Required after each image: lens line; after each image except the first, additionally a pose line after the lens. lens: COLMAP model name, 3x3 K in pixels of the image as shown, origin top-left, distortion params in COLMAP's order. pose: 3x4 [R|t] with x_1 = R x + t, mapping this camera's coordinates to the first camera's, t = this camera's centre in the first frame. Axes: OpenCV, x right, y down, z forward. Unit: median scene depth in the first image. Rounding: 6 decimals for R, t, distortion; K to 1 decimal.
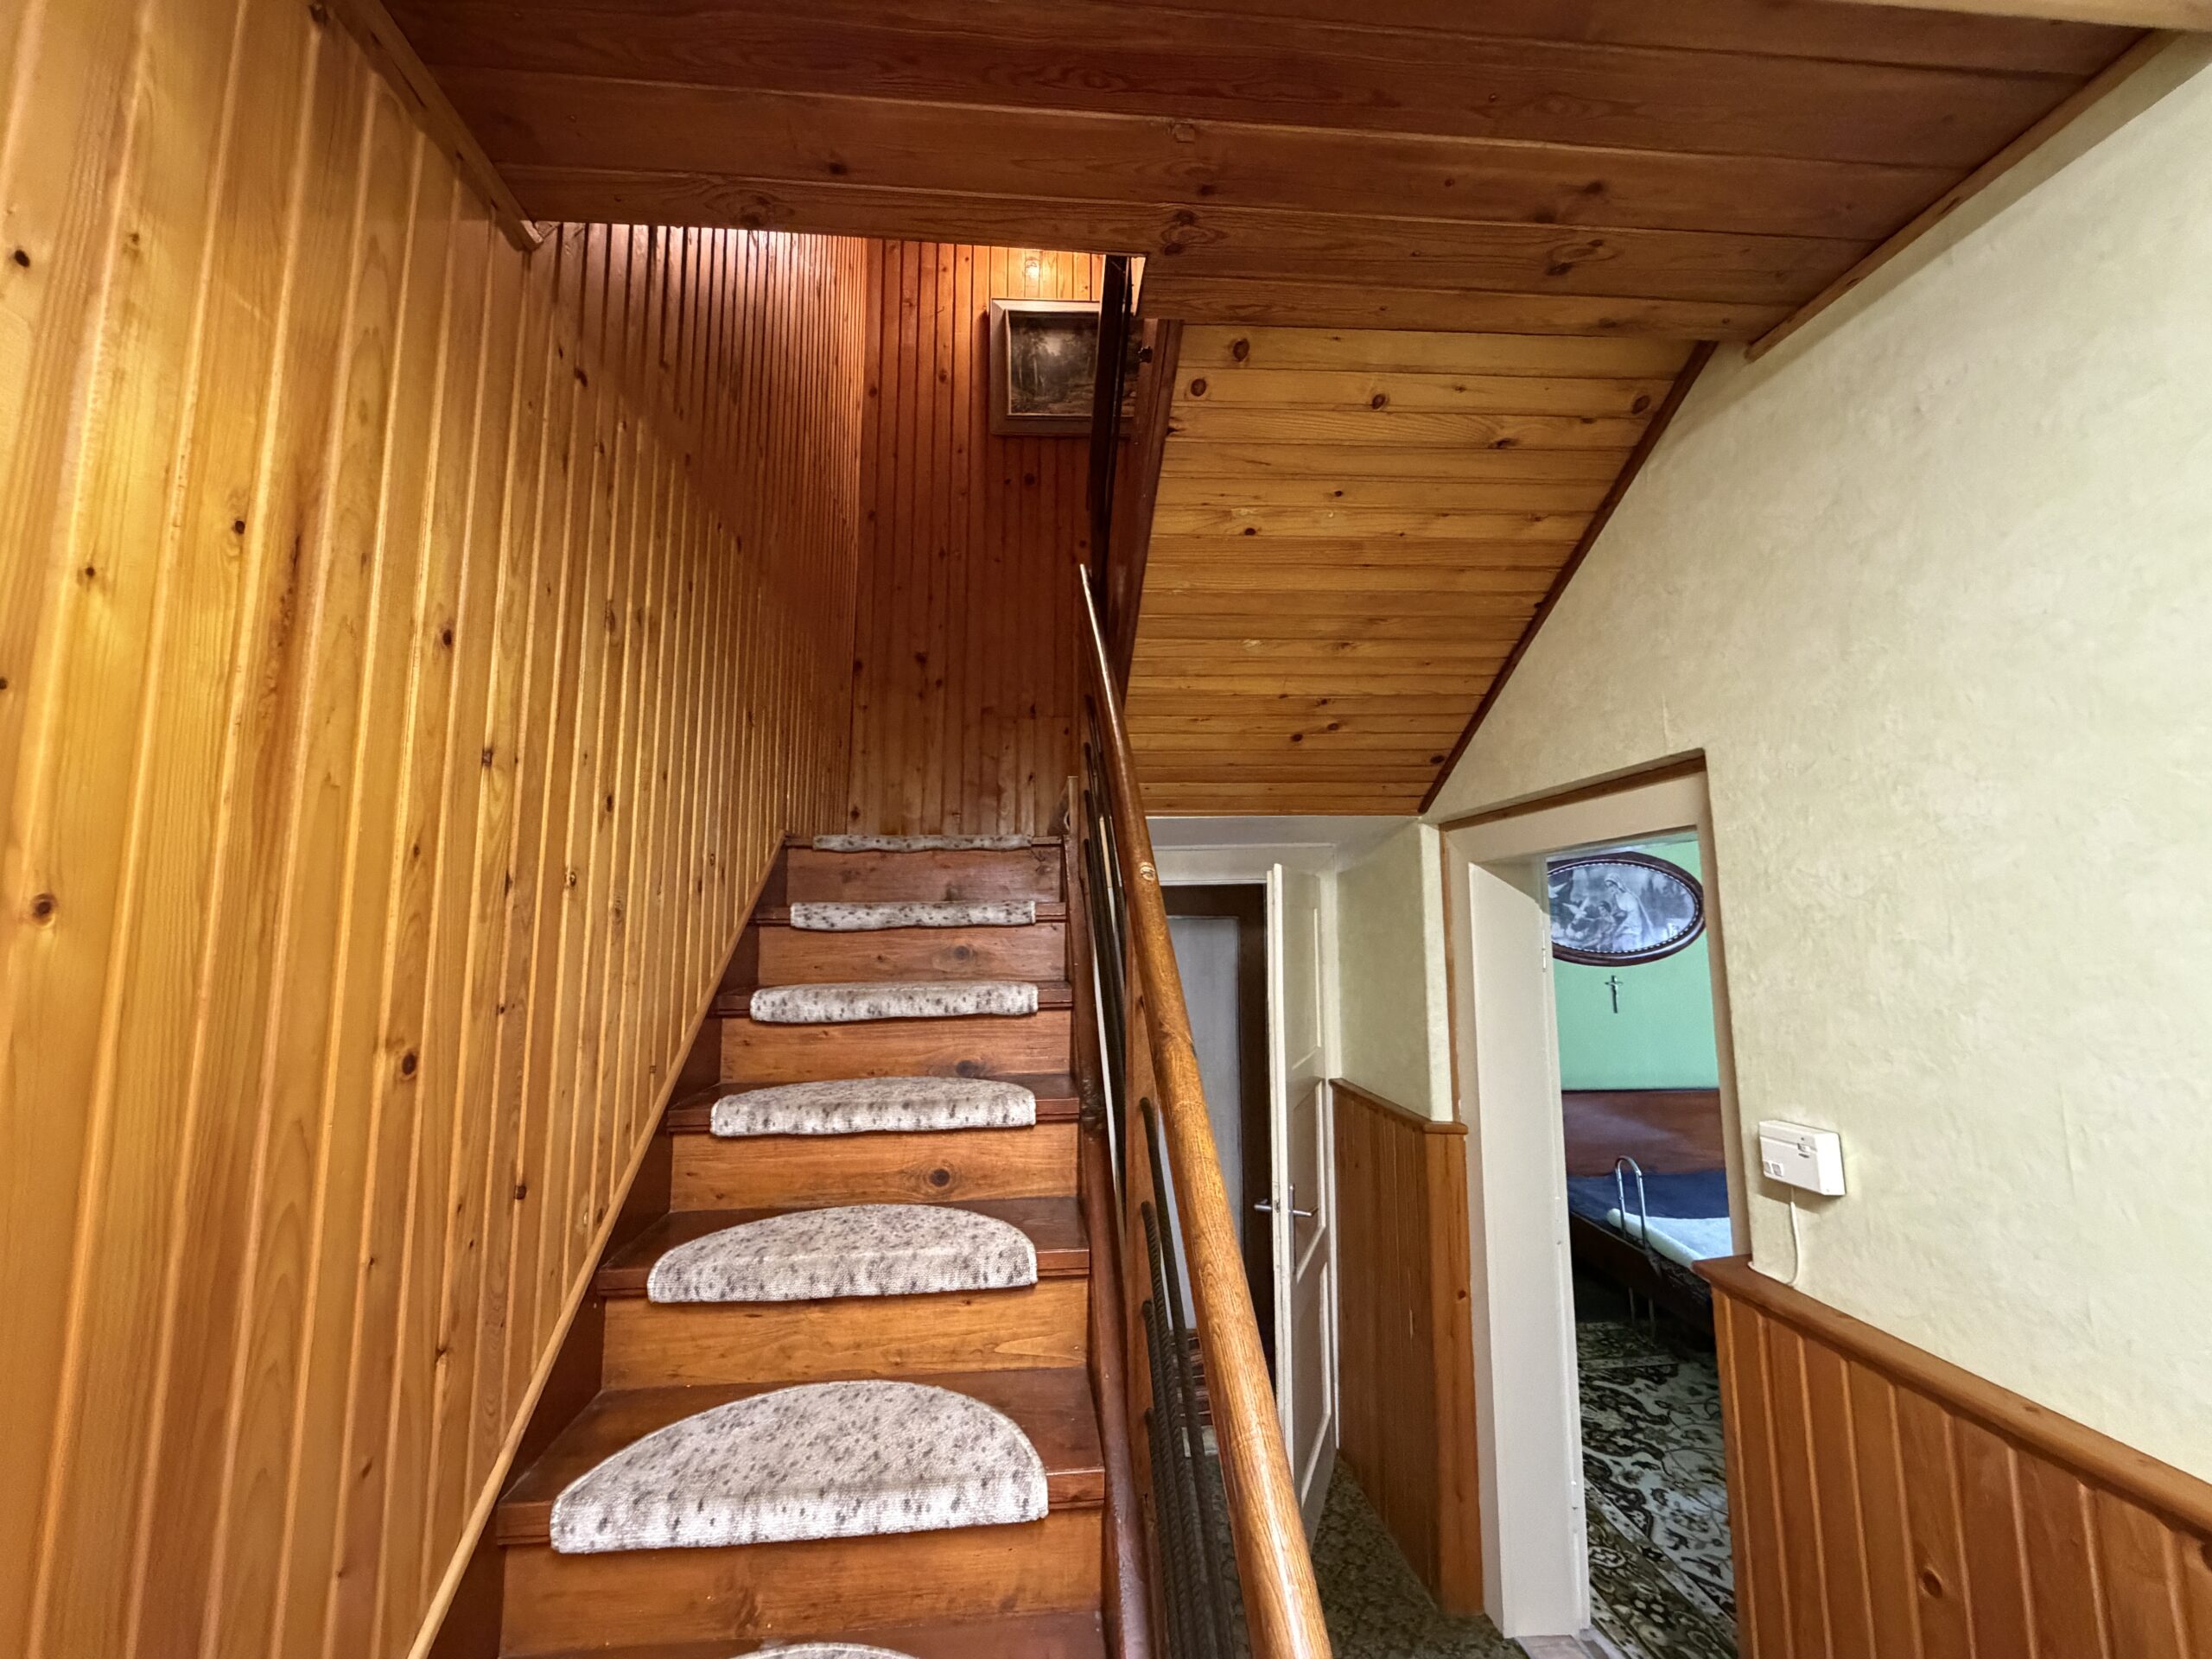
lens RADIAL K [[884.6, 0, 1089.5], [0, 884.6, 827.0], [0, 0, 1]] dist [-0.001759, 0.000435]
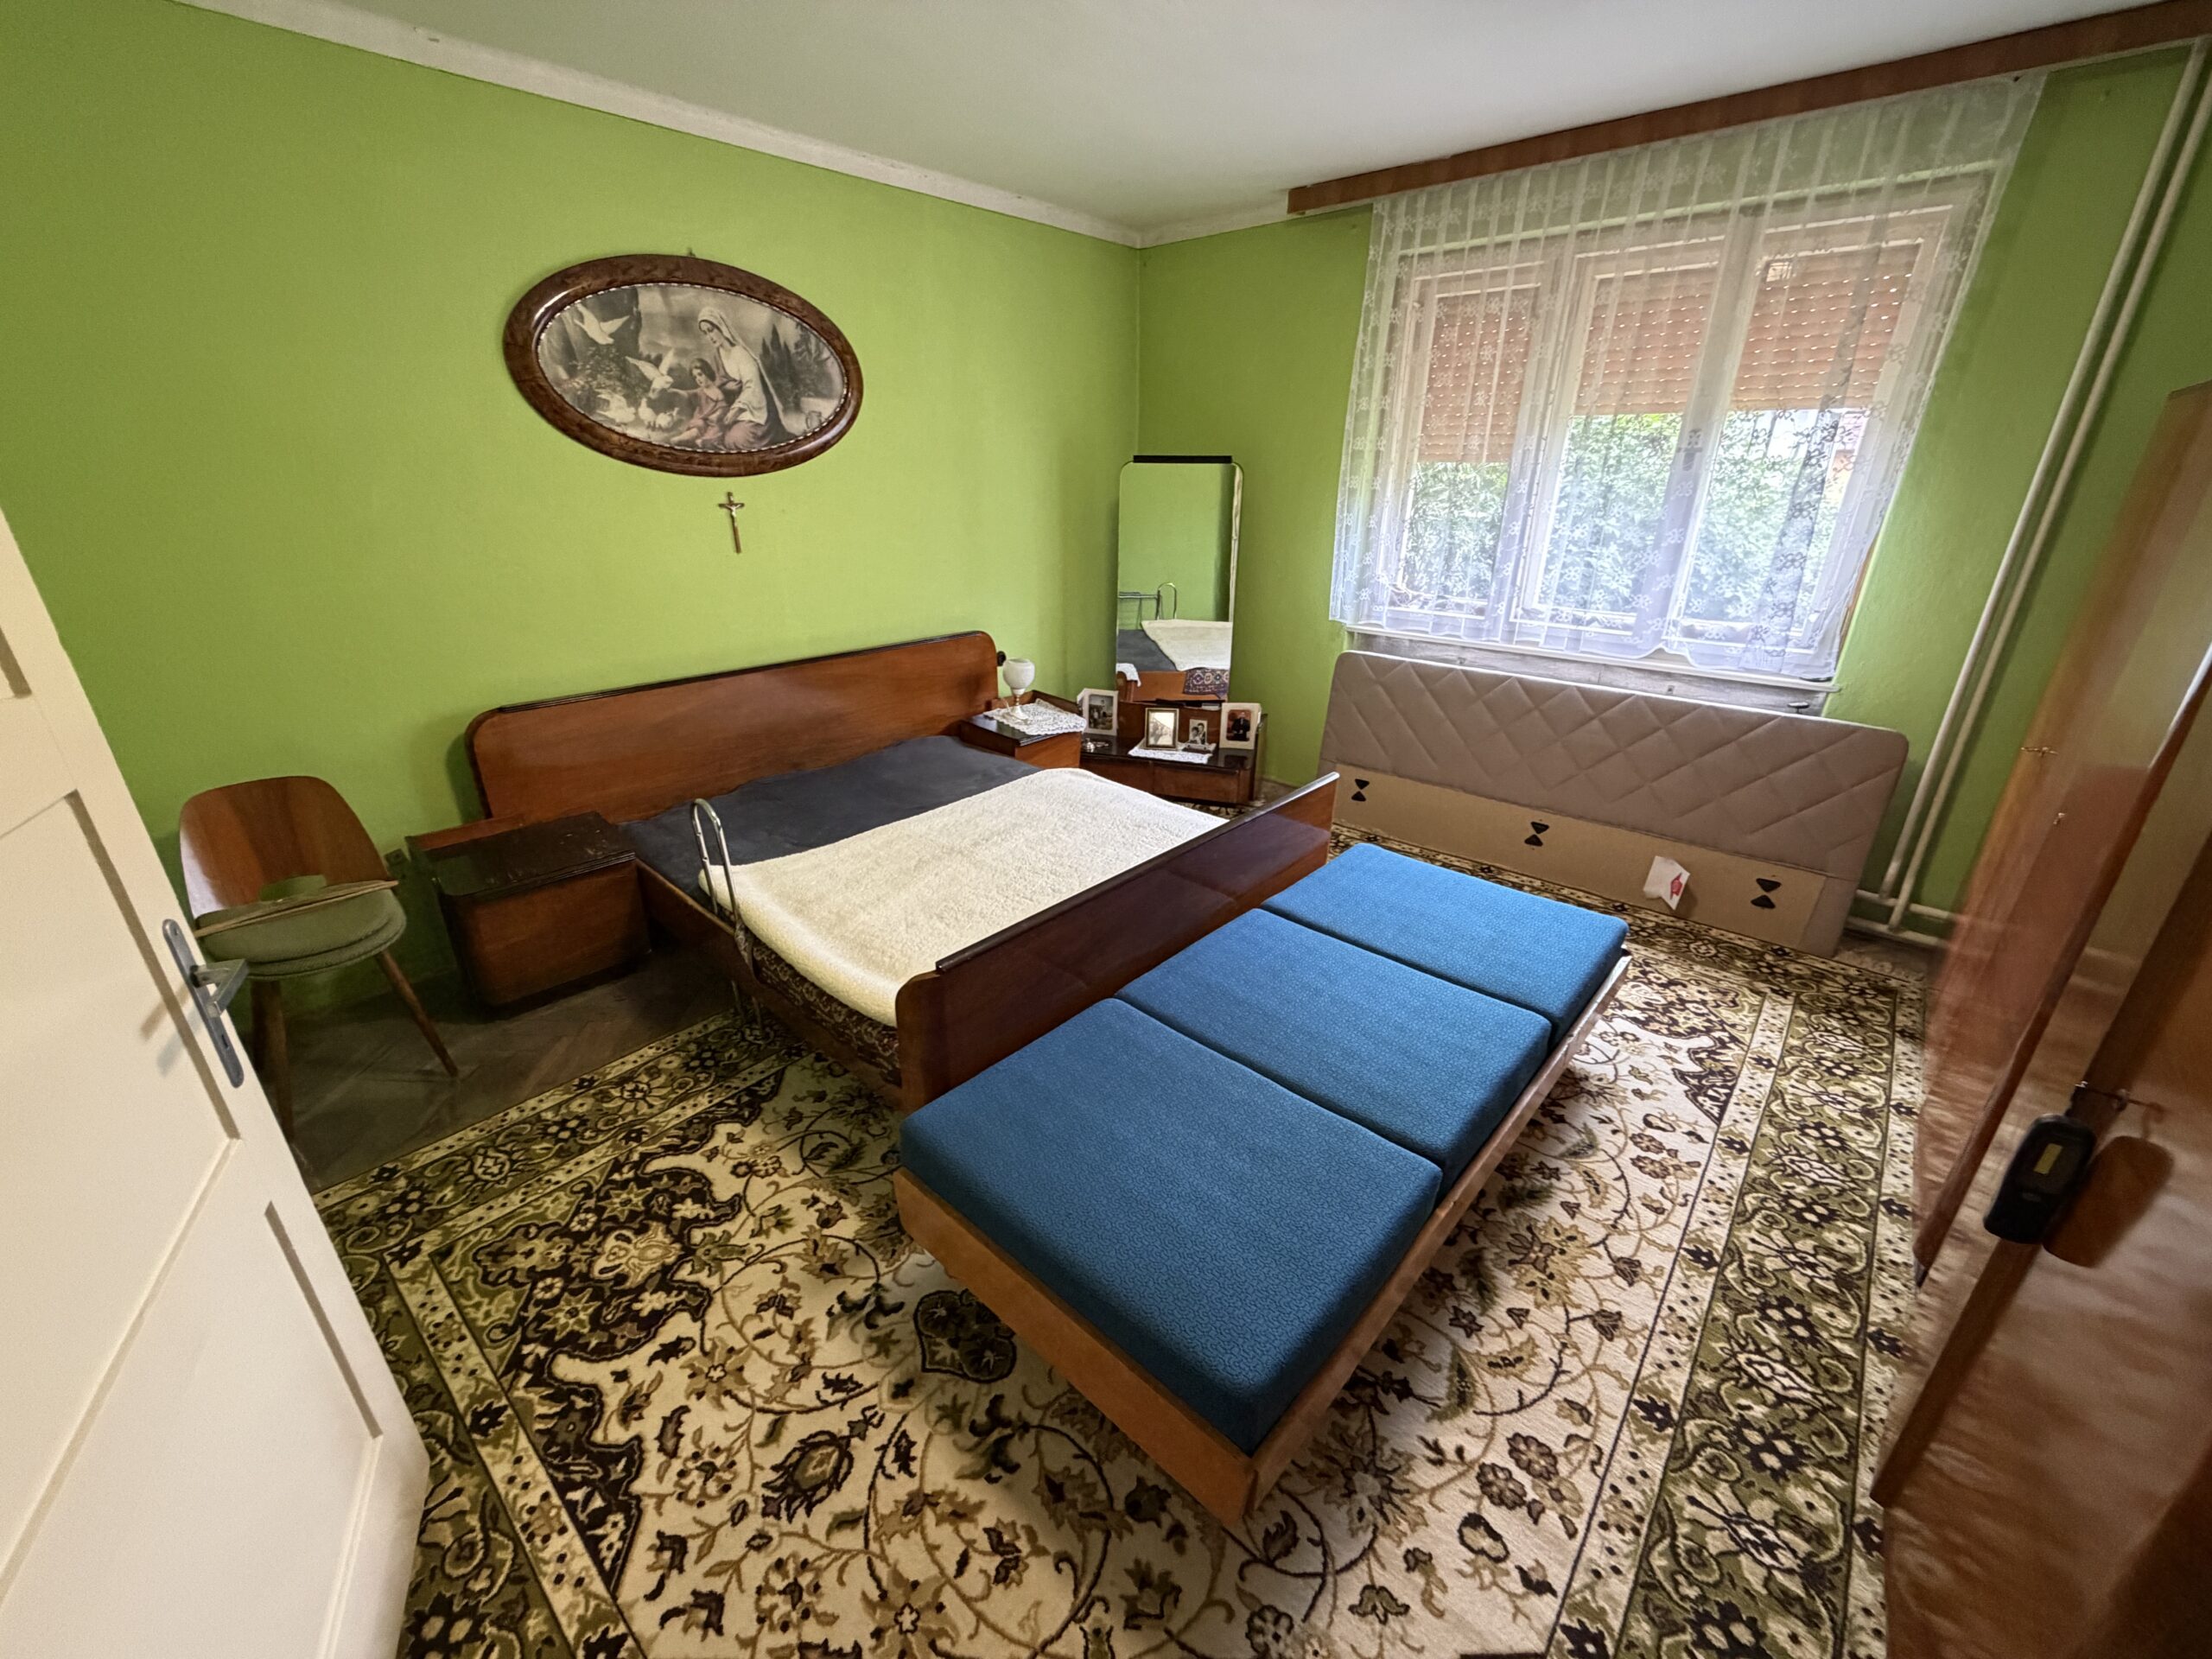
lens RADIAL K [[884.6, 0, 1097.0], [0, 884.6, 833.7], [0, 0, 1]] dist [-0.001759, 0.000435]
pose [[0.726353, -0.260618, 0.635995, 0.454123], [-0.083257, 0.885148, 0.457801, 0.103848], [-0.682260, -0.385477, 0.621232, 0.474052]]
